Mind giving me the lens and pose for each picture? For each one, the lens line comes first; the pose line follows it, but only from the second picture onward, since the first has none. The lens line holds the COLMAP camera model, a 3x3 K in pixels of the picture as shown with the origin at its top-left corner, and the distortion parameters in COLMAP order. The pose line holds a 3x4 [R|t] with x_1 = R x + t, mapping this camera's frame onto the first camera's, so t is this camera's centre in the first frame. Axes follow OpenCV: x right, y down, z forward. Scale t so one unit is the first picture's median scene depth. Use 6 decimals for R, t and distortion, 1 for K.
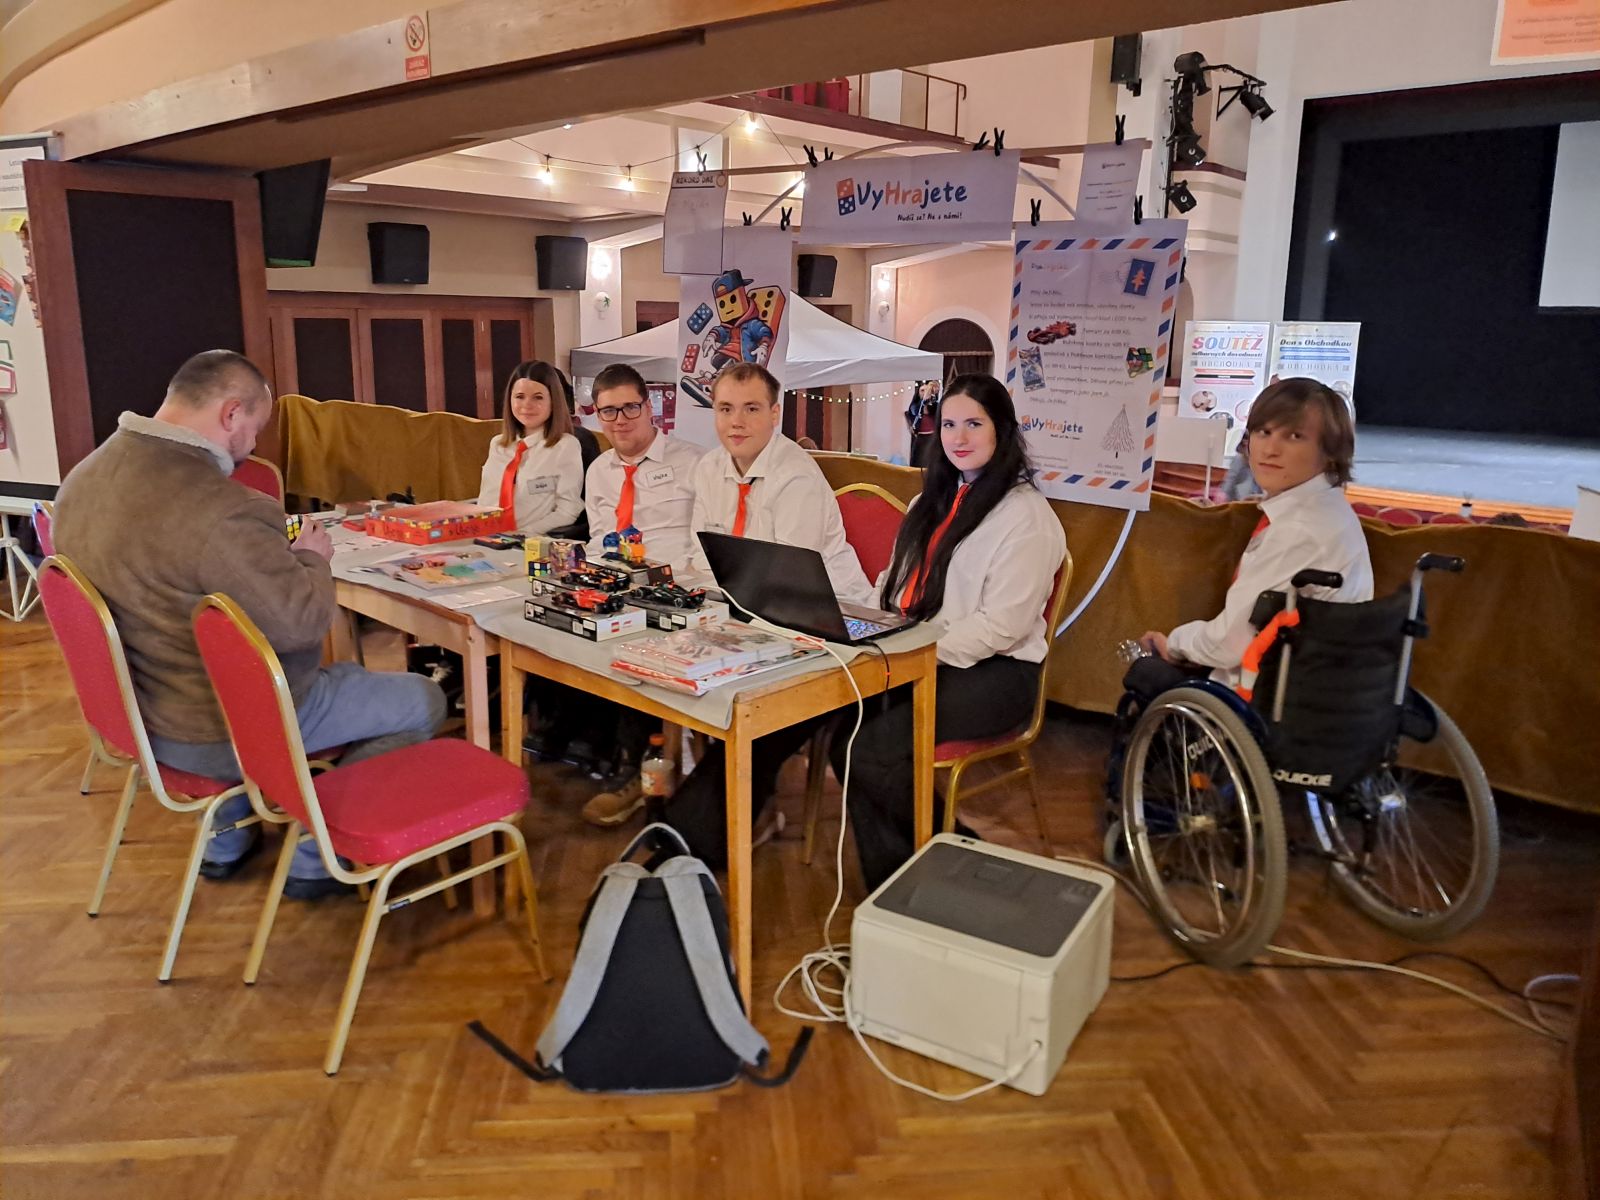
lens RADIAL K [[1152.4, 0, 759.1], [0, 1152.4, 587.8], [0, 0, 1]] dist [0.072795, -0.077460]
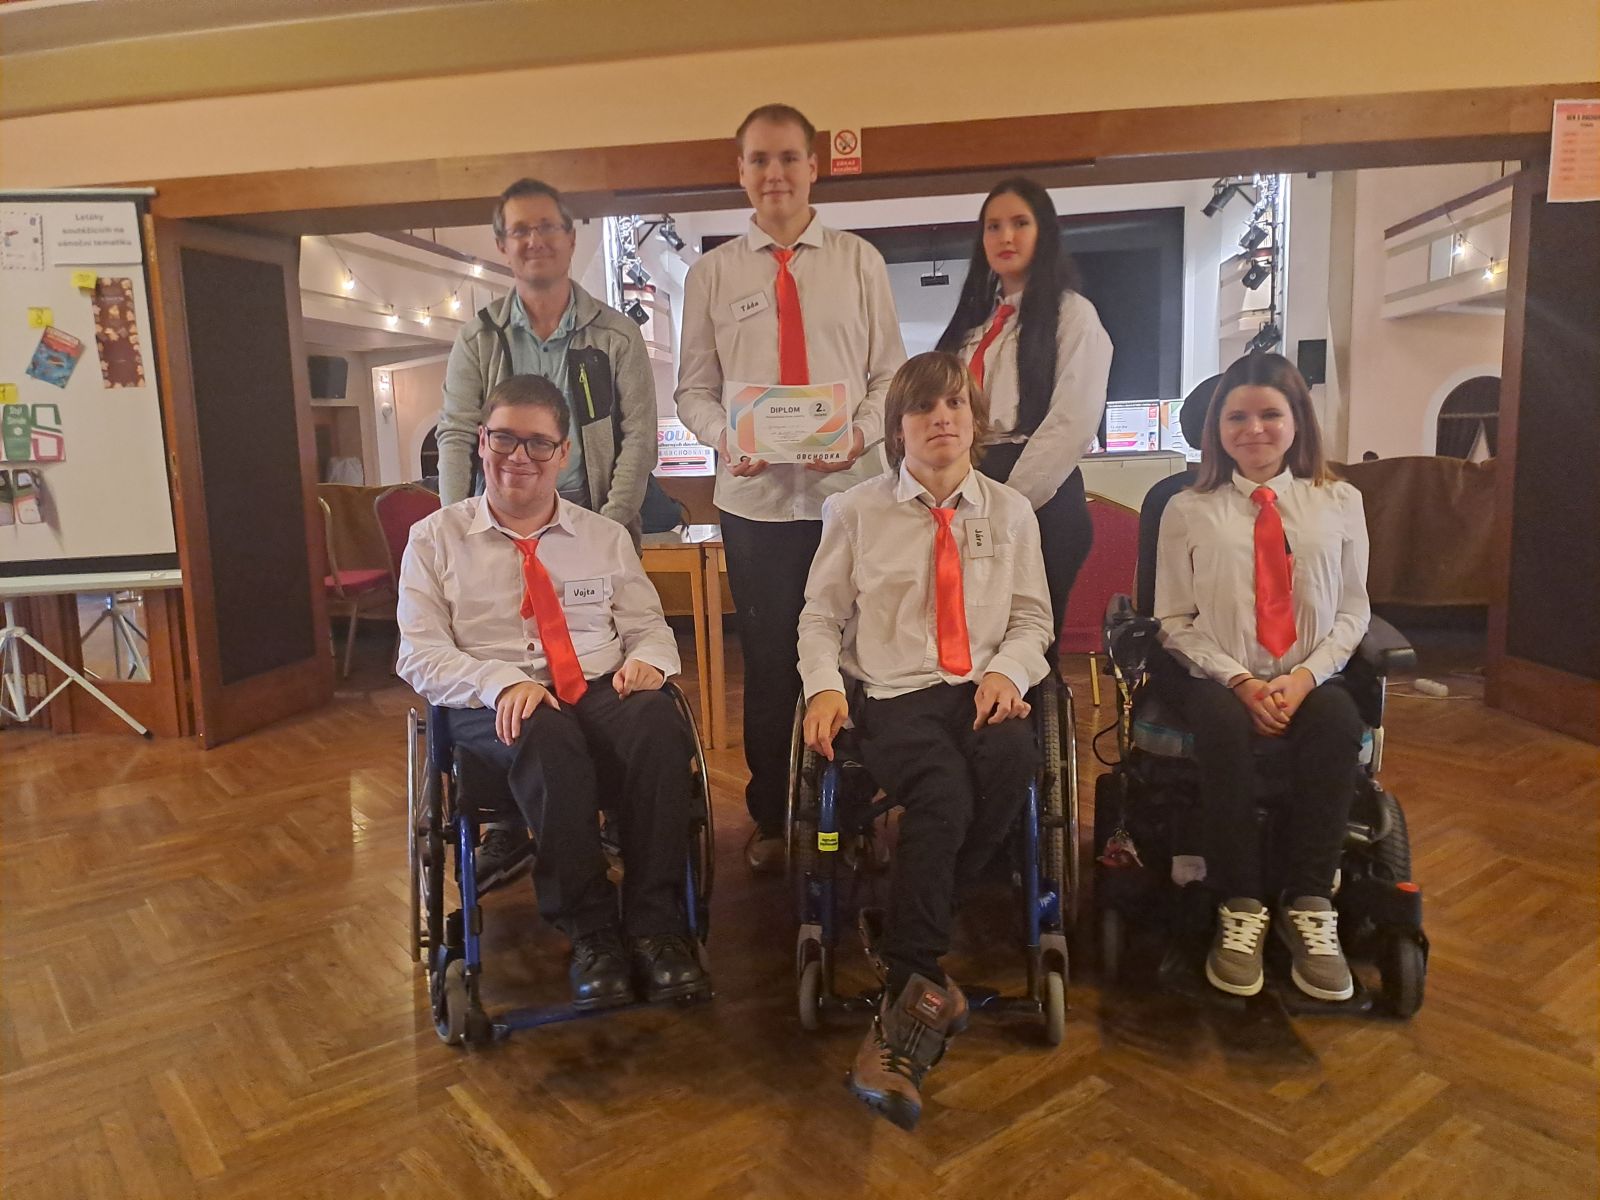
lens RADIAL K [[1181.3, 0, 757.2], [0, 1181.3, 600.6], [0, 0, 1]] dist [0.045662, -0.034532]
pose [[0.838023, -0.112991, 0.533807, -0.804704], [0.161420, 0.985871, -0.044734, 0.085520], [-0.521210, 0.123655, 0.844422, -0.078030]]
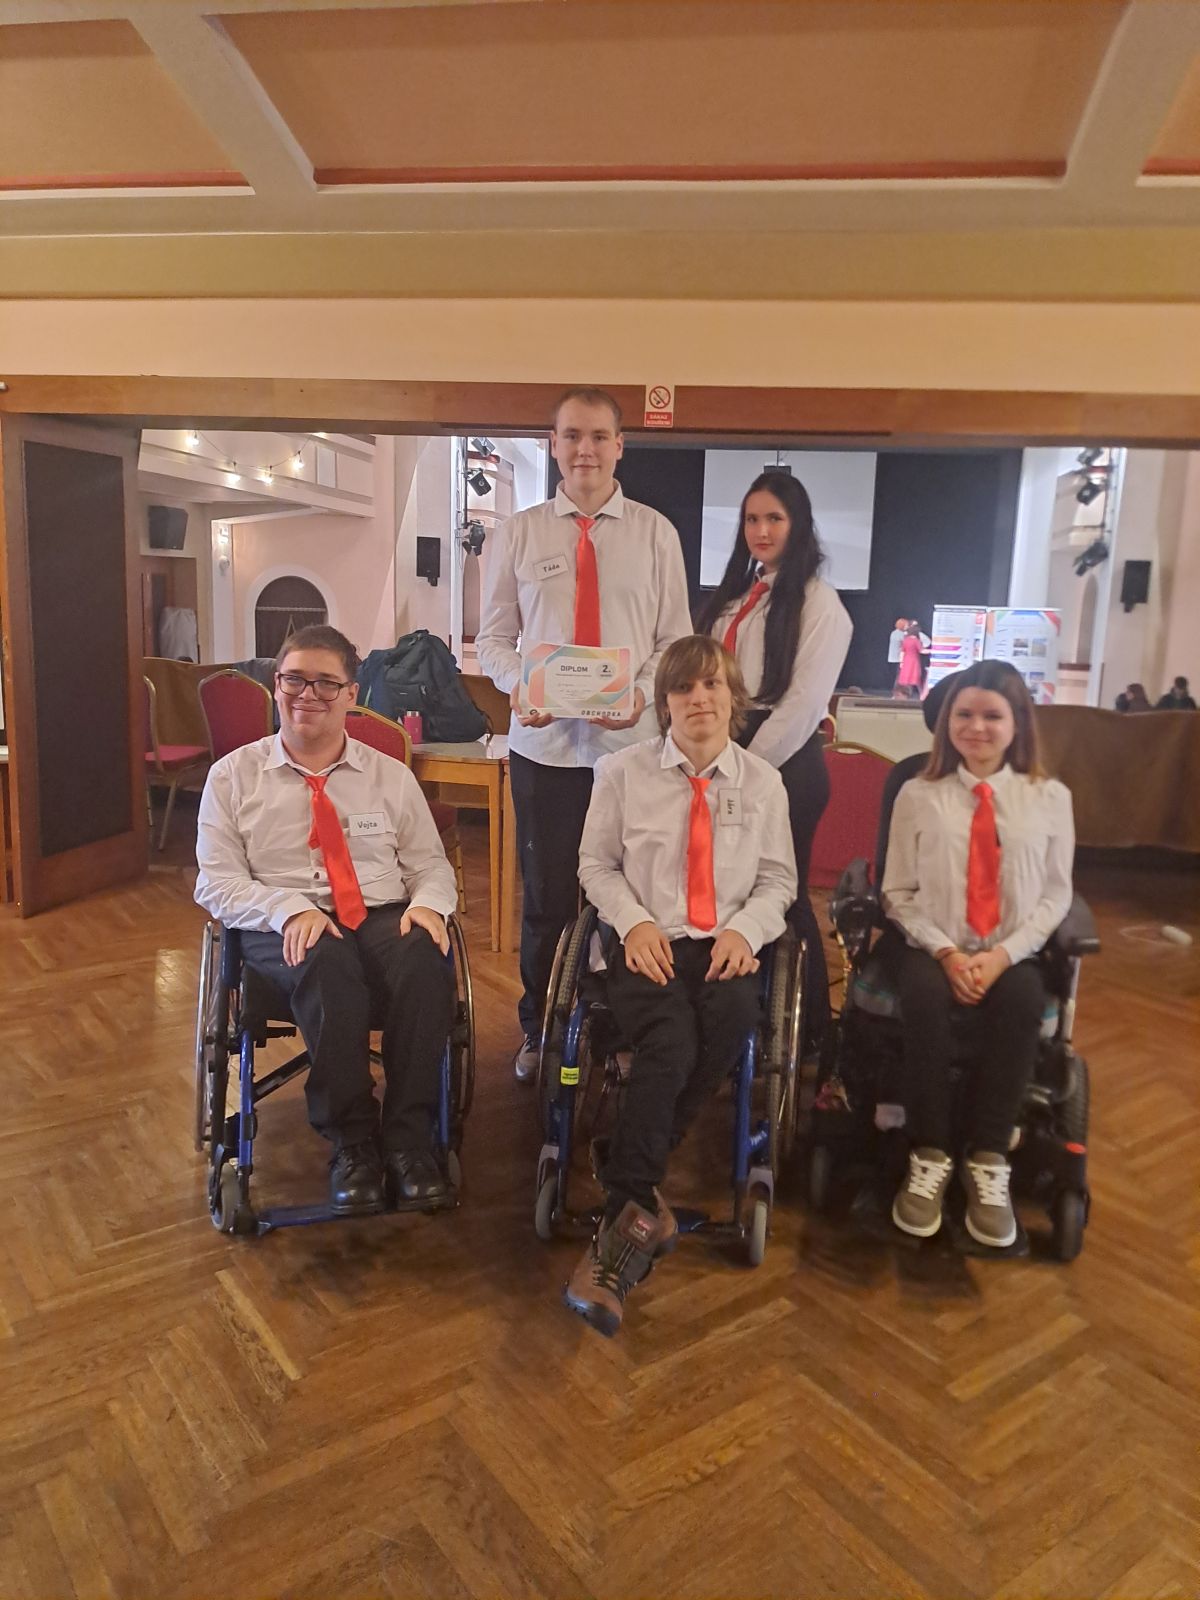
lens RADIAL K [[1171.8, 0, 600.0], [0, 1171.8, 800.0], [0, 0, 1]] dist [0.071237, -0.067467]
pose [[0.837447, -0.071157, 0.541866, -0.806986], [0.093754, 0.995495, -0.014168, 0.044312], [-0.538417, 0.062667, 0.840345, -0.151003]]
